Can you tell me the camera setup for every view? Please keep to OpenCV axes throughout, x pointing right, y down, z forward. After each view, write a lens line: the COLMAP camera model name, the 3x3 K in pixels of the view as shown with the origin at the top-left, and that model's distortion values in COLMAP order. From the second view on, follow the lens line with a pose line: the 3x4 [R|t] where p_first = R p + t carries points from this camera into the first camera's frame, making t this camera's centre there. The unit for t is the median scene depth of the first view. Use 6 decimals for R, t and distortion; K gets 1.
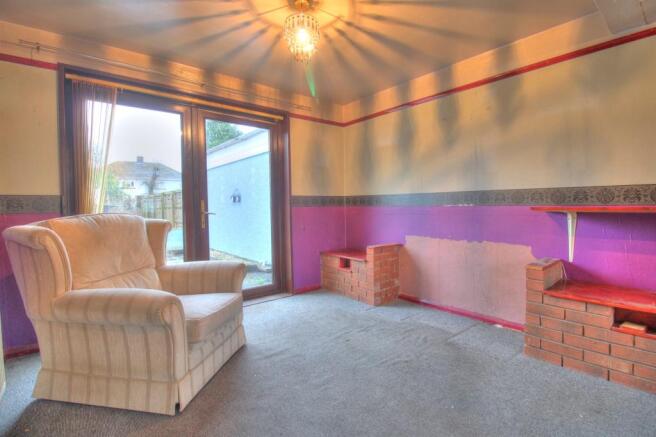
lens RADIAL K [[308.2, 0, 335.5], [0, 308.2, 212.3], [0, 0, 1]] dist [-0.022325, -0.000912]
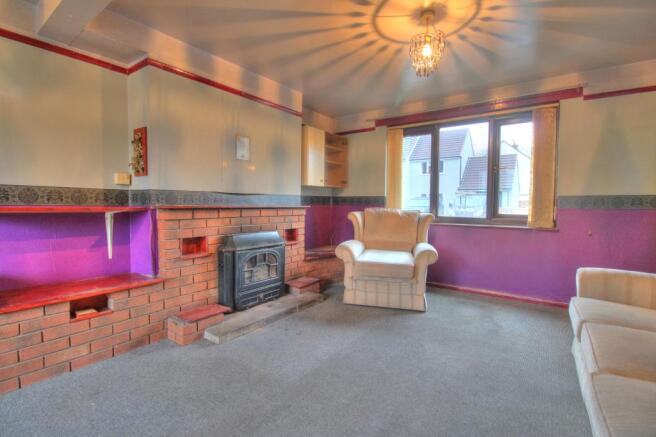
lens RADIAL K [[308.2, 0, 335.5], [0, 308.2, 212.3], [0, 0, 1]] dist [-0.022325, -0.000912]
pose [[-0.242380, -0.014733, 0.970069, -0.329583], [0.016094, 0.999686, 0.019204, -0.005659], [-0.970048, 0.020267, -0.242067, 0.329040]]
